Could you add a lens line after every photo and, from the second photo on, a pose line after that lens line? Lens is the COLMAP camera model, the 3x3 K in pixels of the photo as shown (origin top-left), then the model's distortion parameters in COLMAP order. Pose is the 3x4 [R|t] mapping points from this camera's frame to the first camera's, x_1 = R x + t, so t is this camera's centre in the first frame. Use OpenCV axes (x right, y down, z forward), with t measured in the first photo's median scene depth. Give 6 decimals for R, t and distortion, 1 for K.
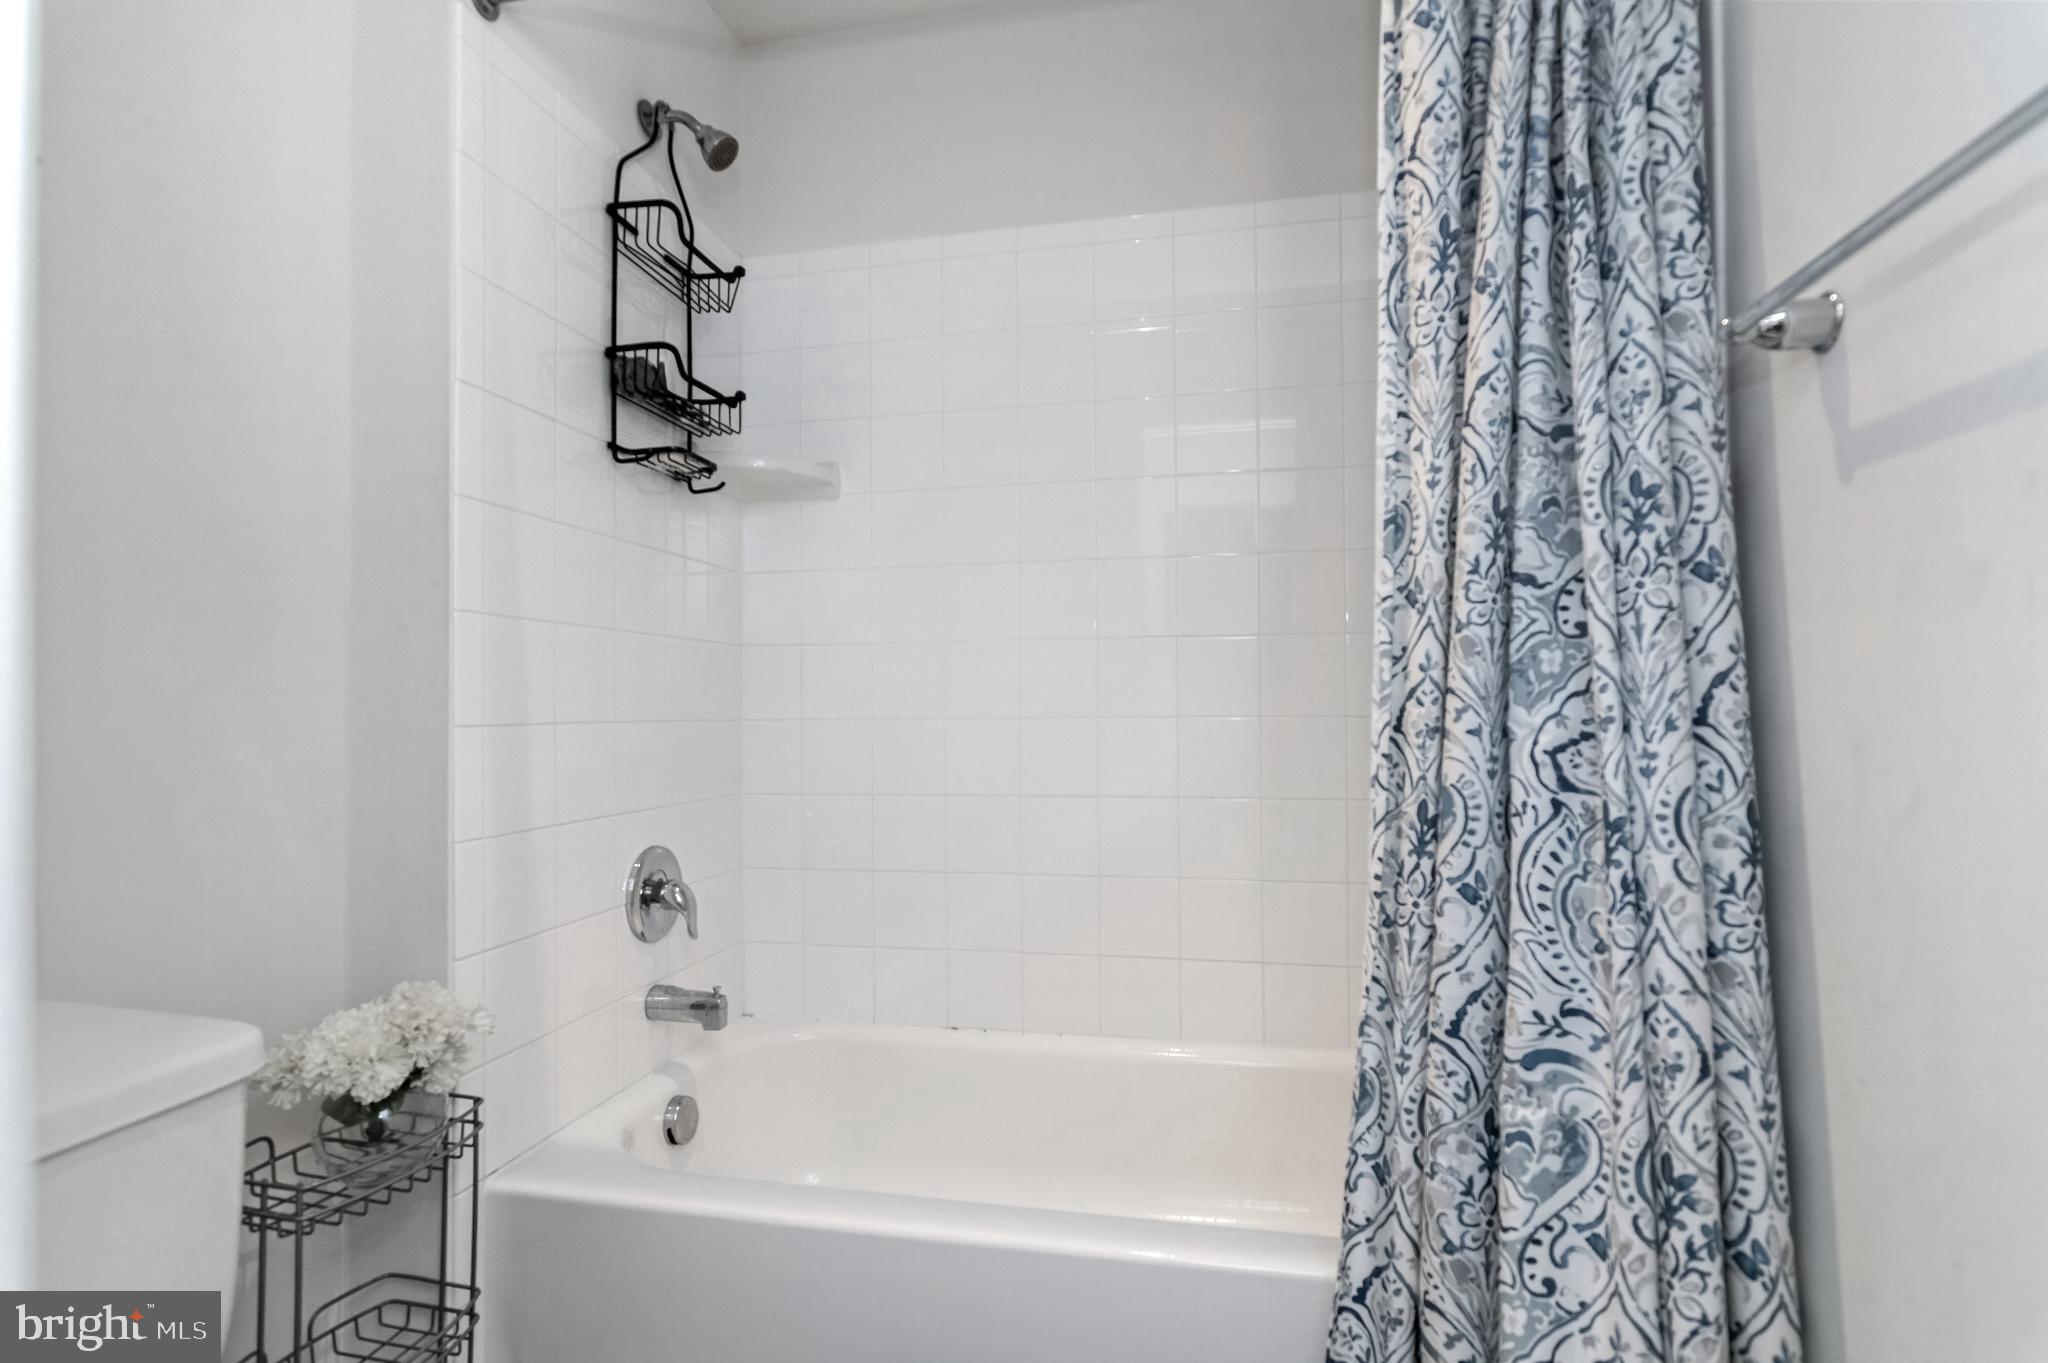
lens RADIAL K [[997.9, 0, 1025.5], [0, 997.9, 678.4], [0, 0, 1]] dist [-0.000312, 0.000070]
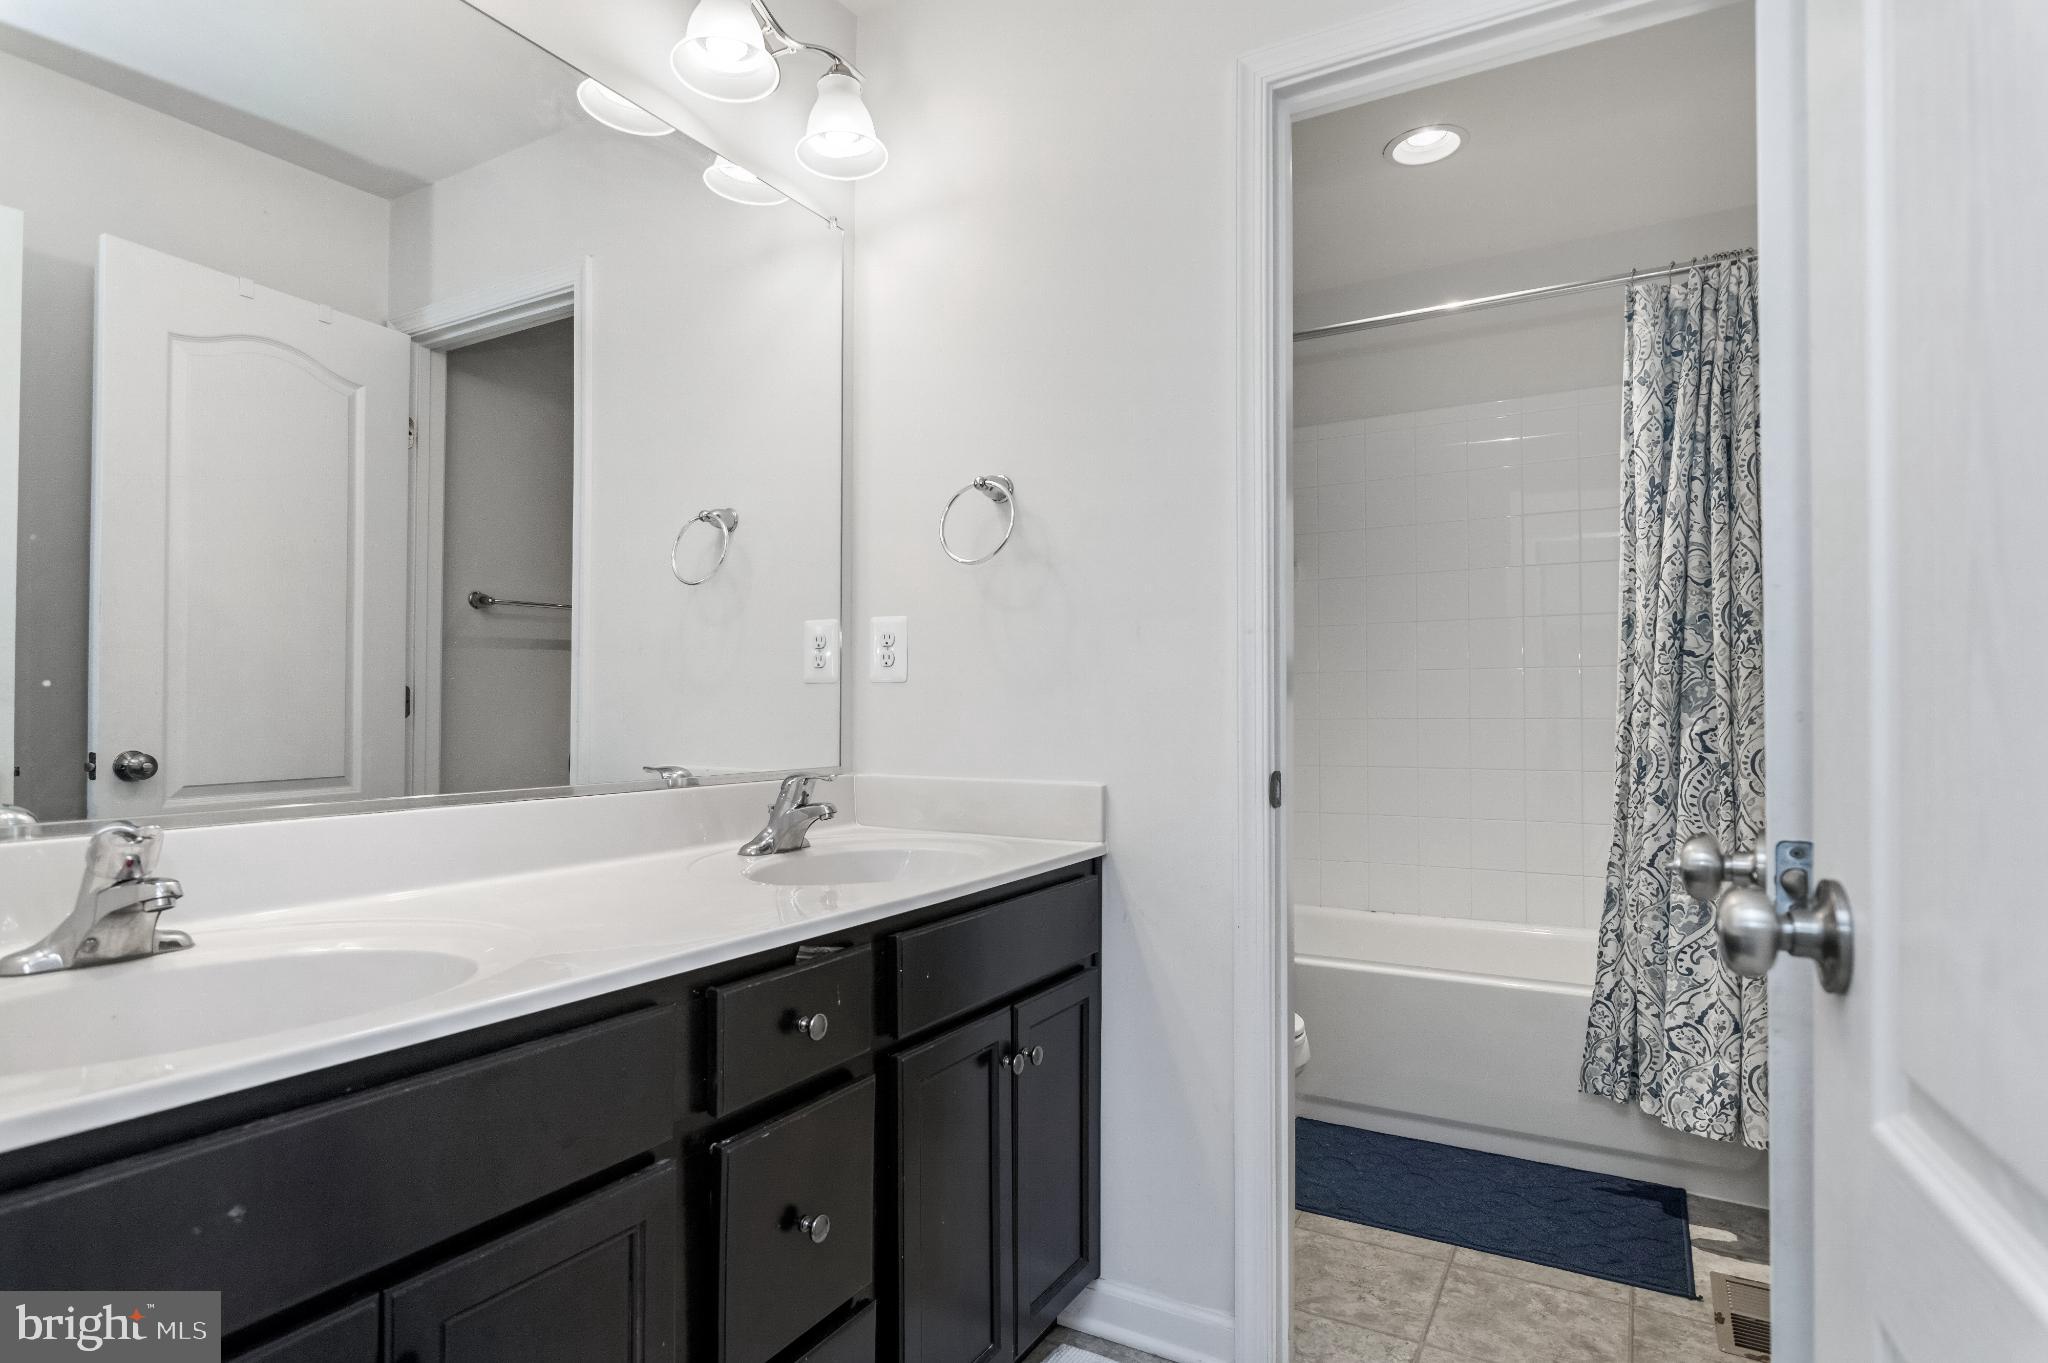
lens RADIAL K [[1074.0, 0, 1015.2], [0, 1074.0, 689.2], [0, 0, 1]] dist [0.011622, -0.000169]
pose [[0.946673, -0.000194, -0.322196, -0.116915], [0.002333, 0.999978, 0.006253, -0.039976], [0.322188, -0.006672, 0.946652, -1.627134]]
